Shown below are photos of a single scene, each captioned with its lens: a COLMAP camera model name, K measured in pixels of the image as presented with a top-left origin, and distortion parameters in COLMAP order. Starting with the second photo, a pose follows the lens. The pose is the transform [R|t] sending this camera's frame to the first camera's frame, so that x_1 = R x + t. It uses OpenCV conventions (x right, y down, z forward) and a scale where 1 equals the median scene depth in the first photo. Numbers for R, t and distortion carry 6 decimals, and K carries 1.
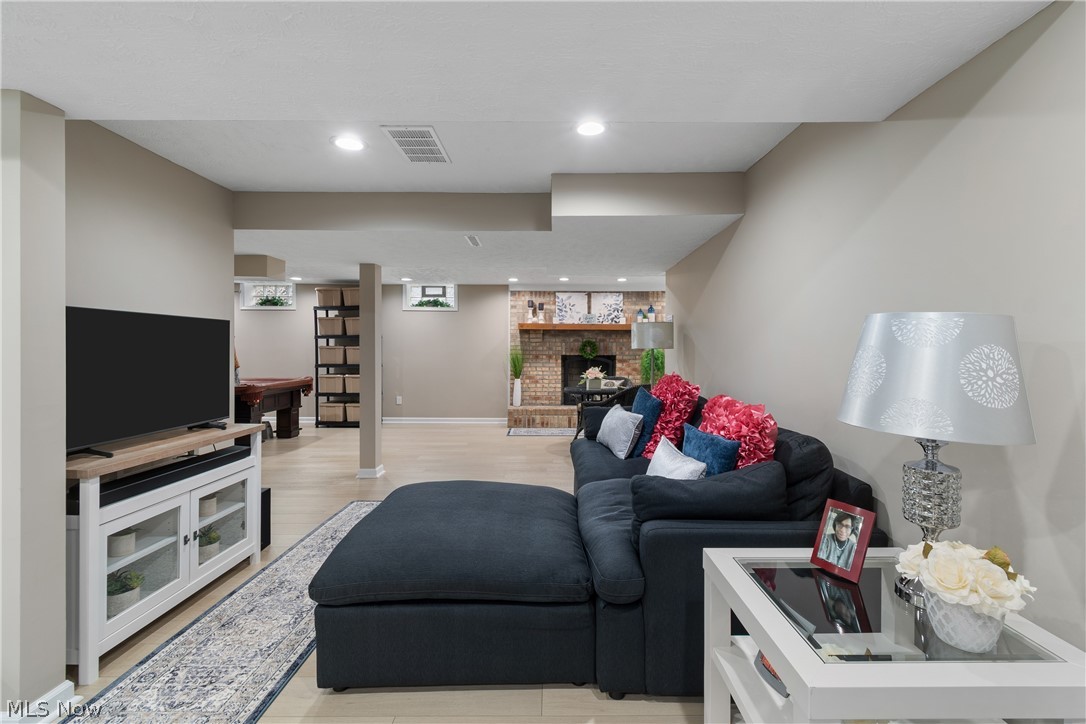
lens RADIAL K [[481.3, 0, 543.5], [0, 481.3, 355.0], [0, 0, 1]] dist [-0.002286, 0.000054]
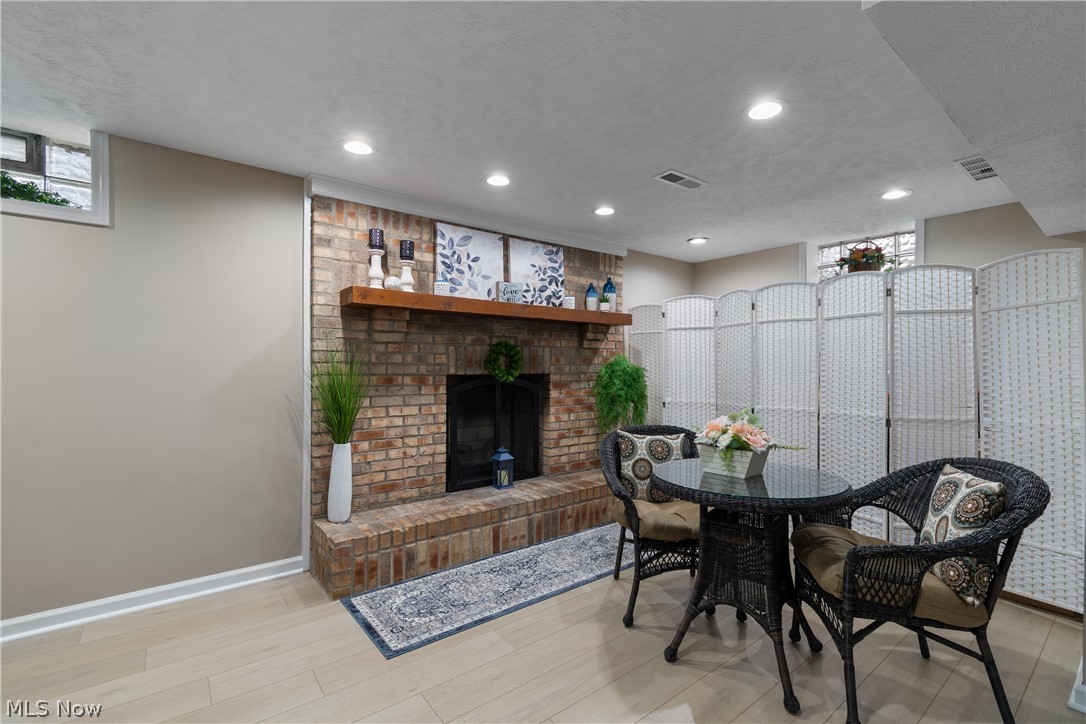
lens RADIAL K [[481.3, 0, 547.0], [0, 481.3, 366.7], [0, 0, 1]] dist [-0.002286, 0.000054]
pose [[0.773480, -0.001001, 0.633820, -0.161208], [0.006957, 0.999952, -0.006910, -0.003363], [-0.633783, 0.009754, 0.773450, 0.624780]]
